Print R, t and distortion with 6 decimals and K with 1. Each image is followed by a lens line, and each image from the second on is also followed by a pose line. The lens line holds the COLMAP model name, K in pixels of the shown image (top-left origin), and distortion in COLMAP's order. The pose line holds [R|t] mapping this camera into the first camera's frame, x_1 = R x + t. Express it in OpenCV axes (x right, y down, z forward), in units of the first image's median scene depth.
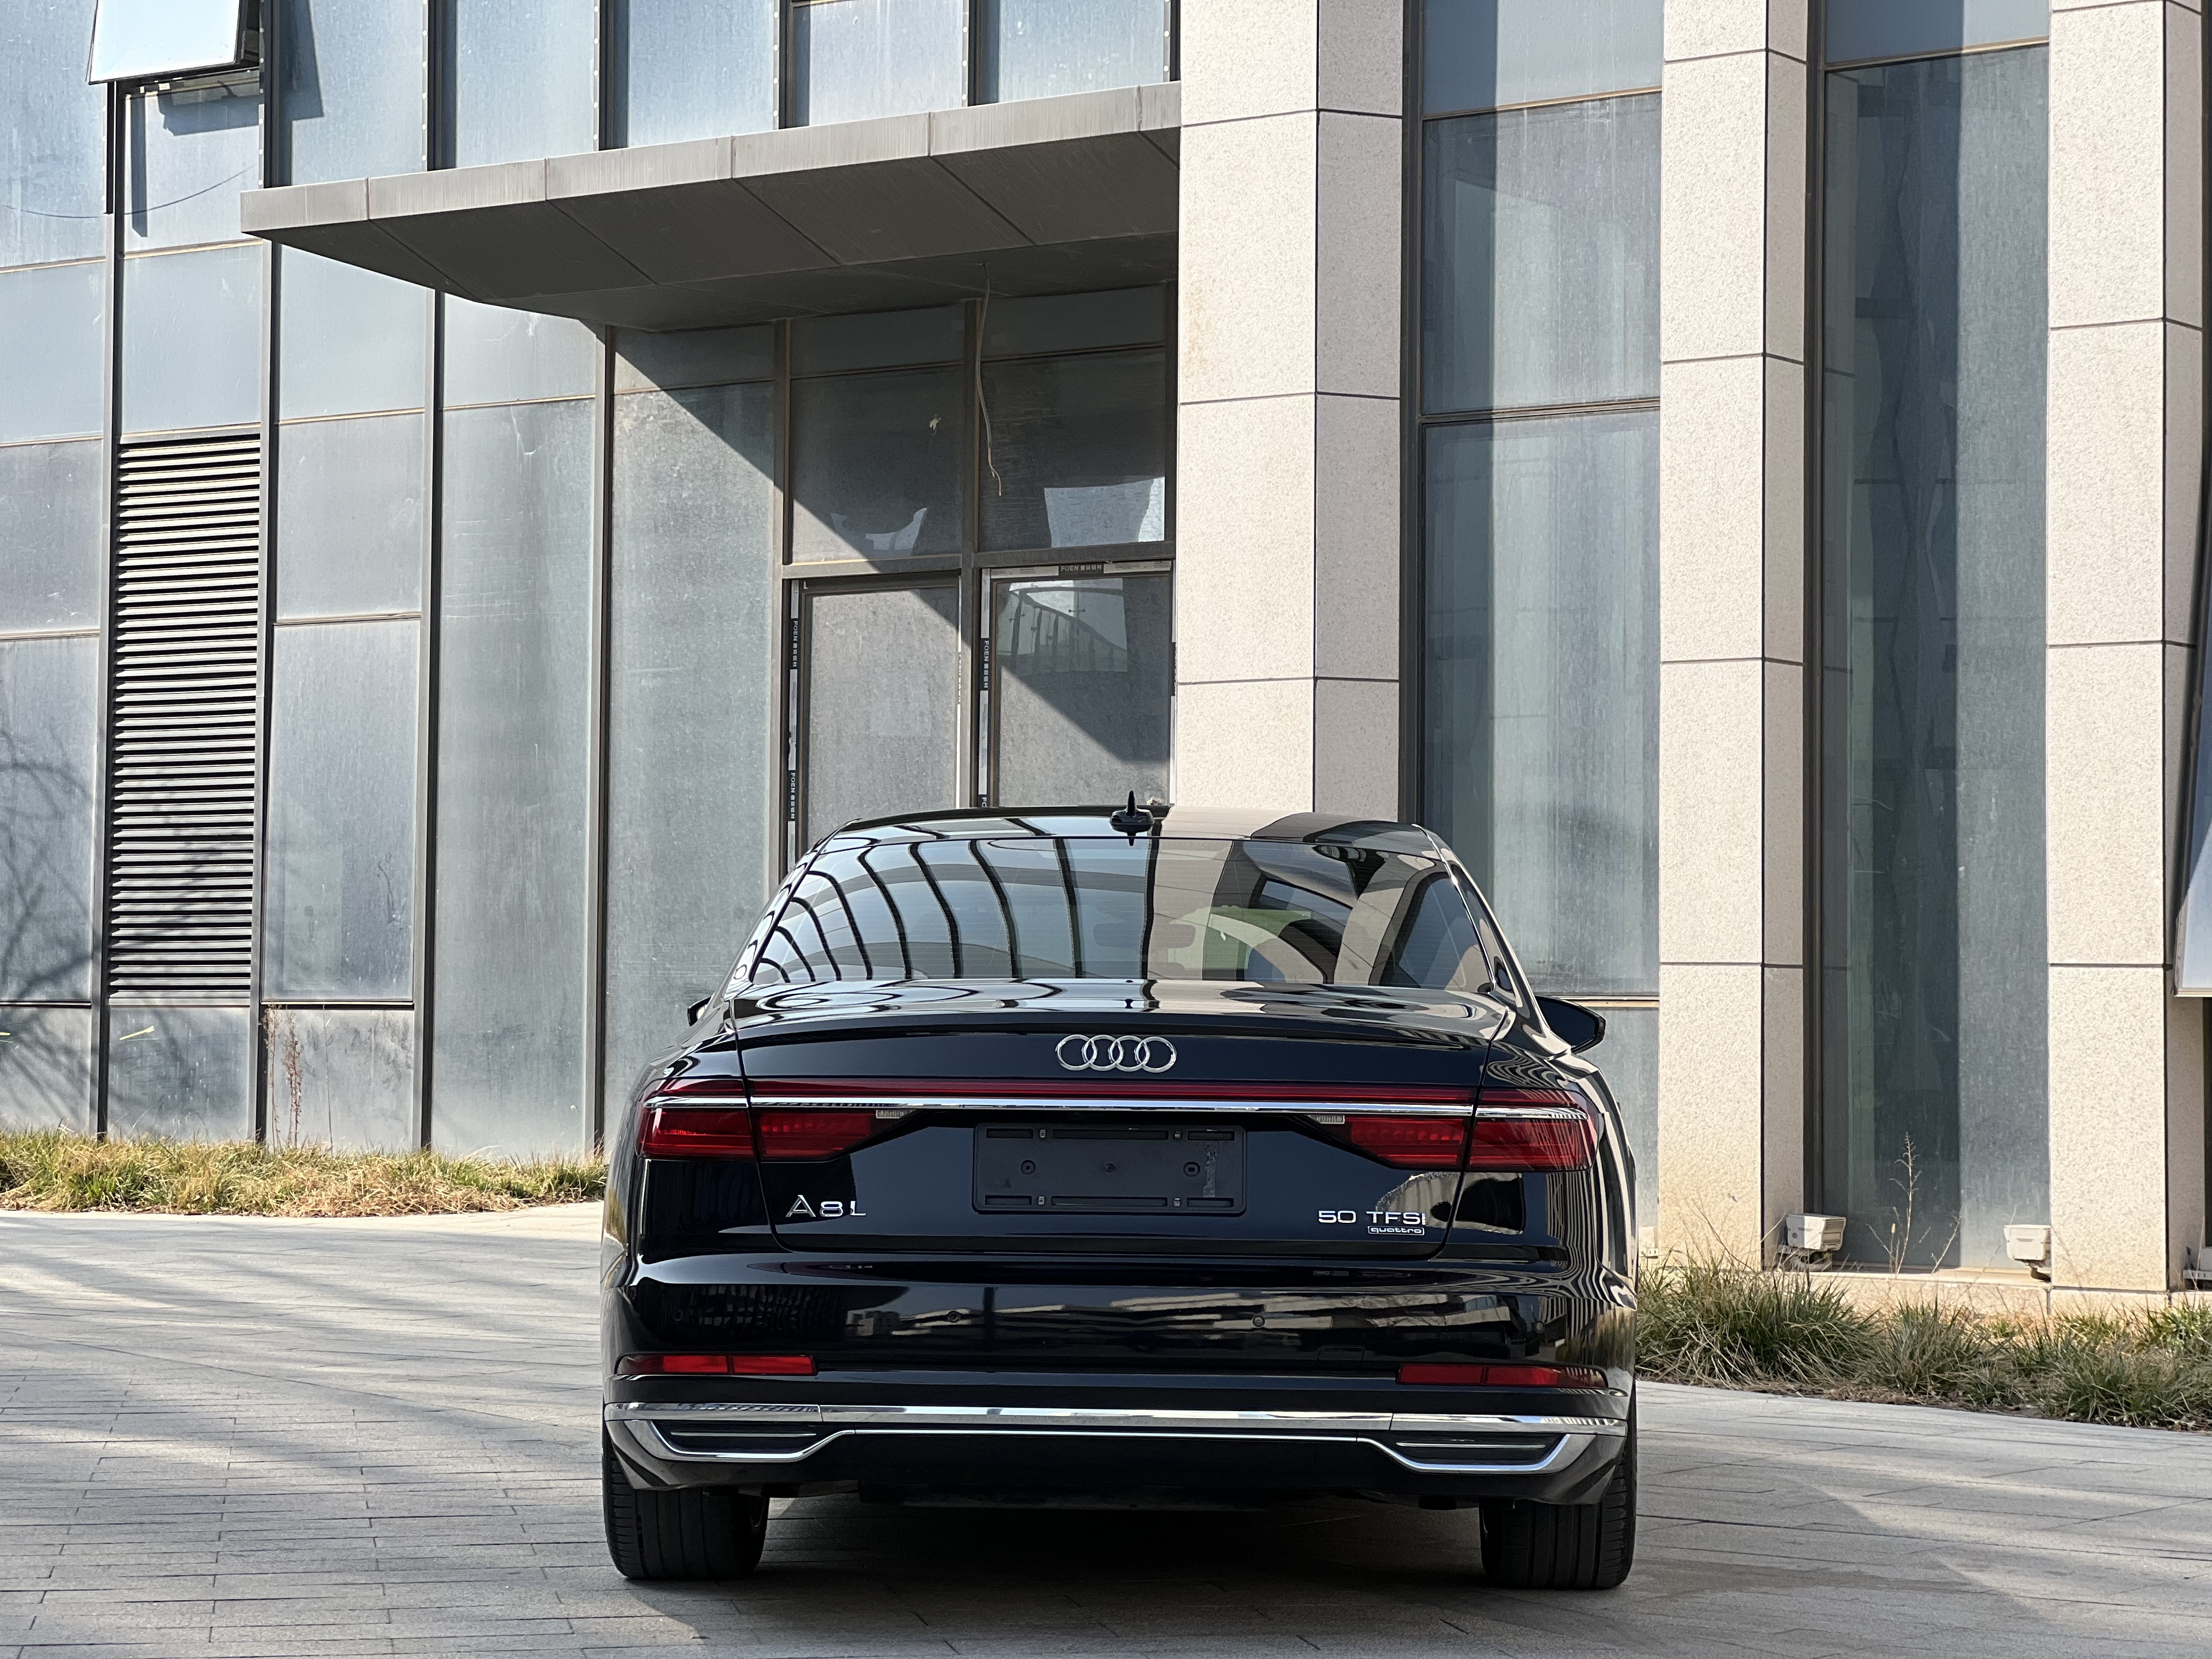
lens RADIAL K [[4990.1, 0, 1086.3], [0, 4990.1, 826.9], [0, 0, 1]] dist [0.233495, 0.000000]
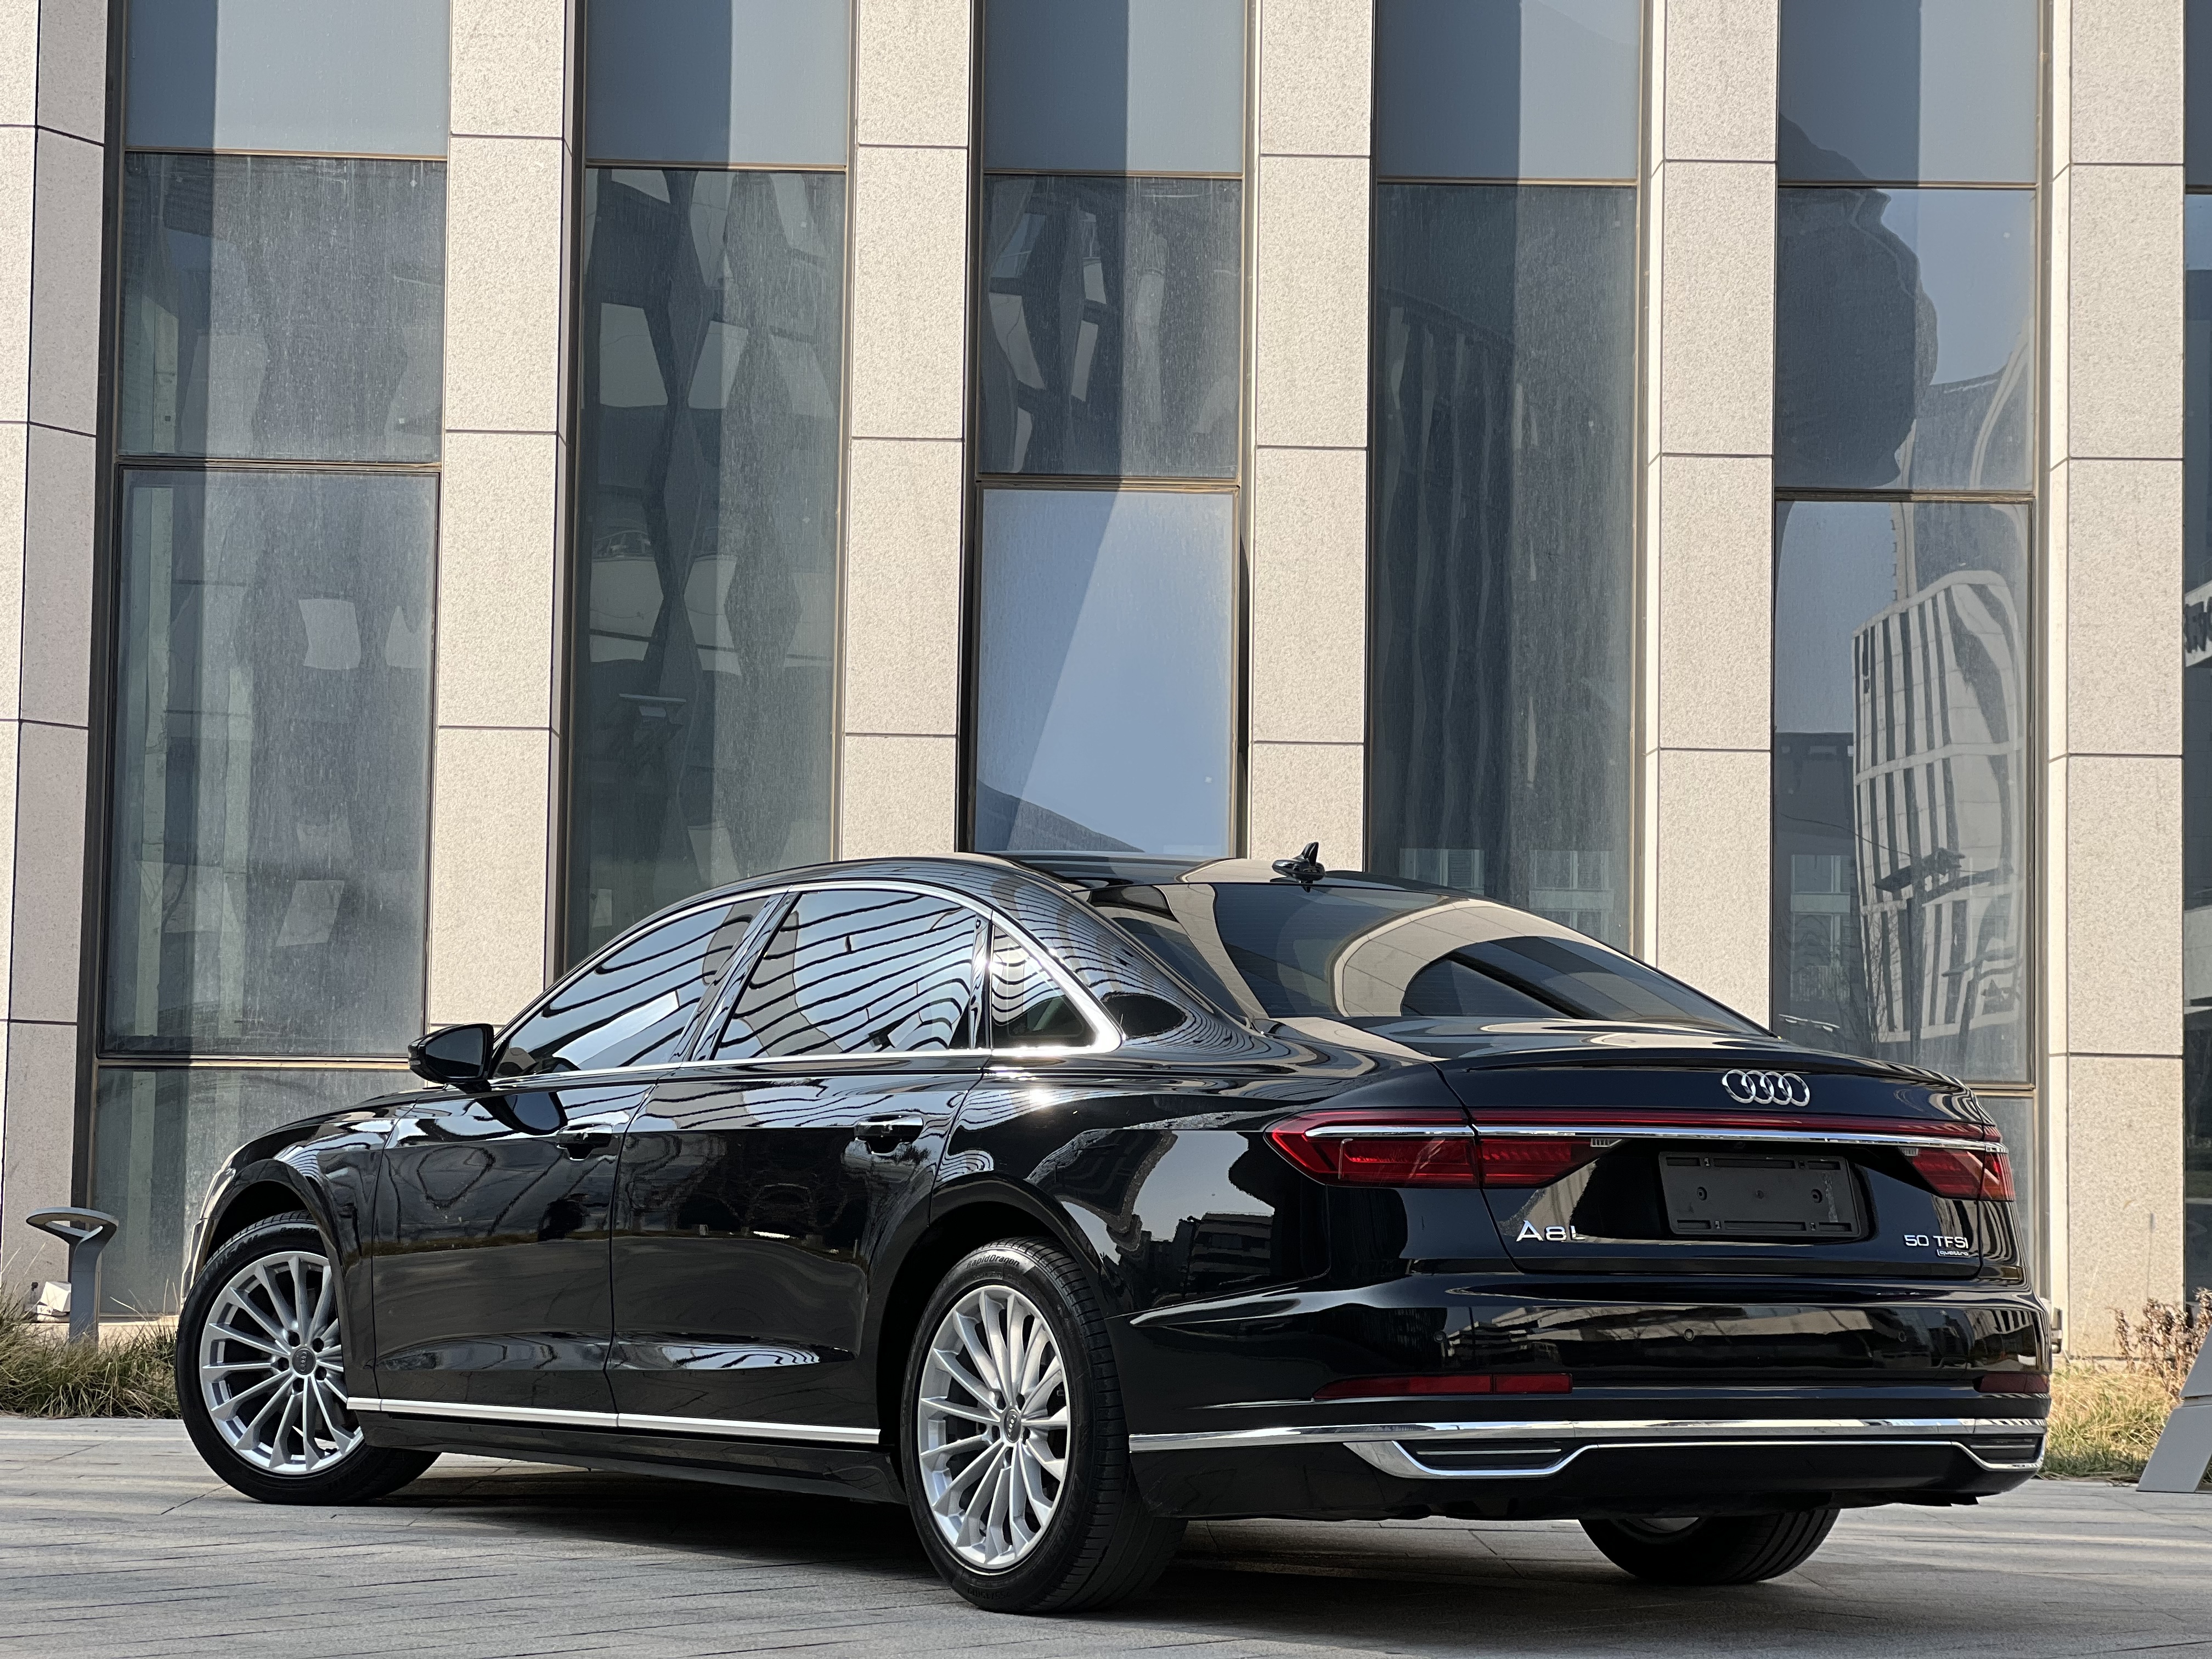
lens RADIAL K [[4990.1, 0, 1093.5], [0, 4990.1, 843.9], [0, 0, 1]] dist [0.233495, 0.000000]
pose [[0.812590, 0.041376, 0.581366, -0.365642], [-0.032554, 0.999142, -0.025608, 0.012399], [-0.581926, 0.001883, 0.813239, 0.101996]]
